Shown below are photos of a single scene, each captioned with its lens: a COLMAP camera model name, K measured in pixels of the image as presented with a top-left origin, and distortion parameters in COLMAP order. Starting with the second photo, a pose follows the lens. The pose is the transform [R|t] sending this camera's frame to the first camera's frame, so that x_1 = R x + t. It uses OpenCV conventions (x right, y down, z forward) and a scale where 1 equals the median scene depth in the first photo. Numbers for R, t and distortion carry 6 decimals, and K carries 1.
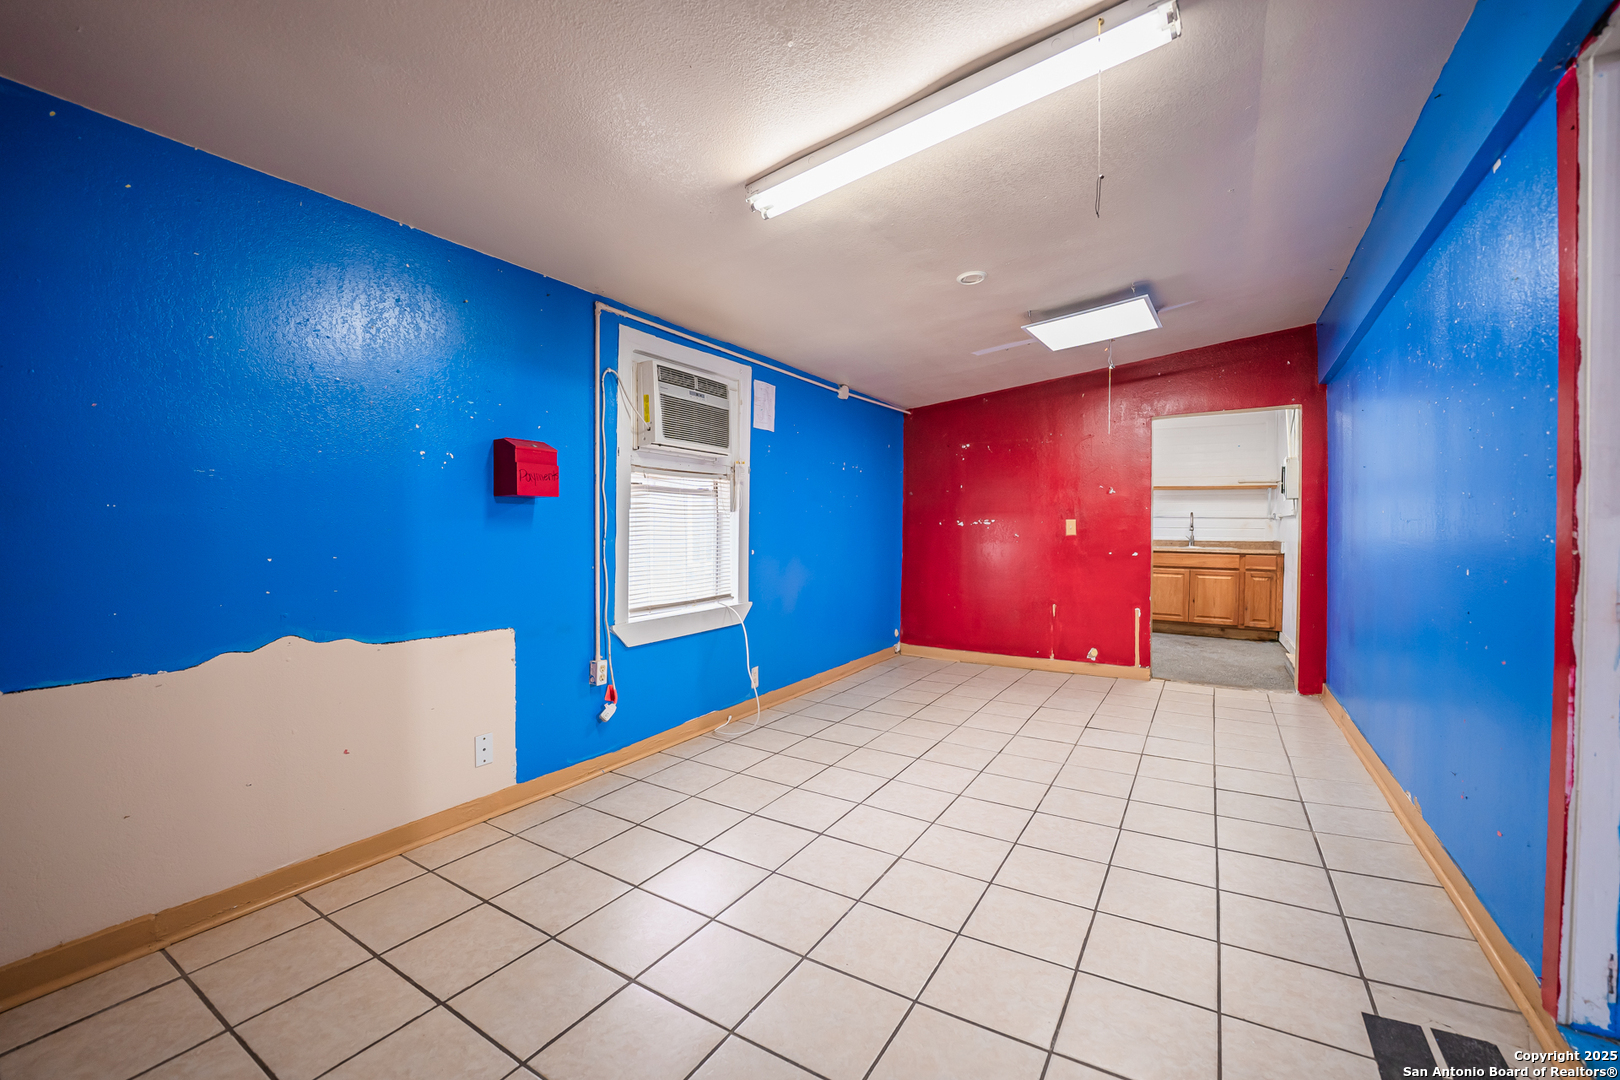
lens RADIAL K [[662.2, 0, 800.8], [0, 662.2, 543.5], [0, 0, 1]] dist [-0.034032, 0.005649]
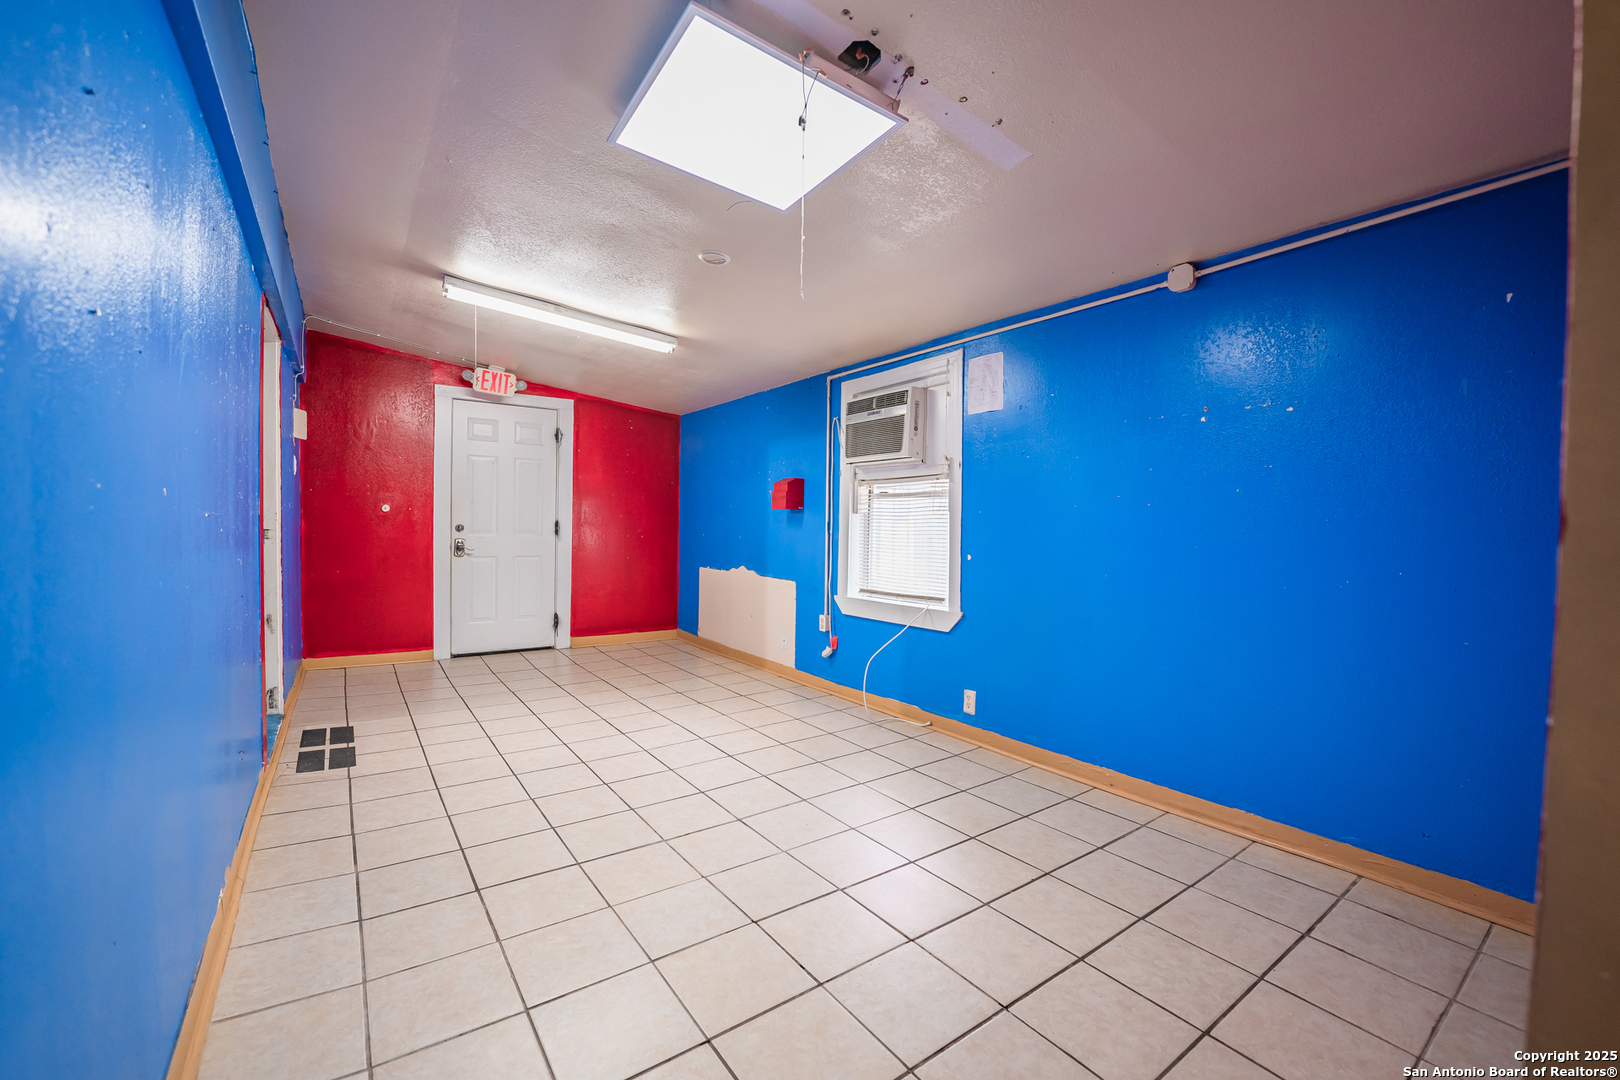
lens RADIAL K [[662.2, 0, 800.8], [0, 662.2, 543.5], [0, 0, 1]] dist [-0.034032, 0.005649]
pose [[-0.384284, 0.026988, -0.922820, 0.982521], [-0.028594, 0.998745, 0.041116, -0.041707], [0.922772, 0.042187, -0.383030, 1.355847]]
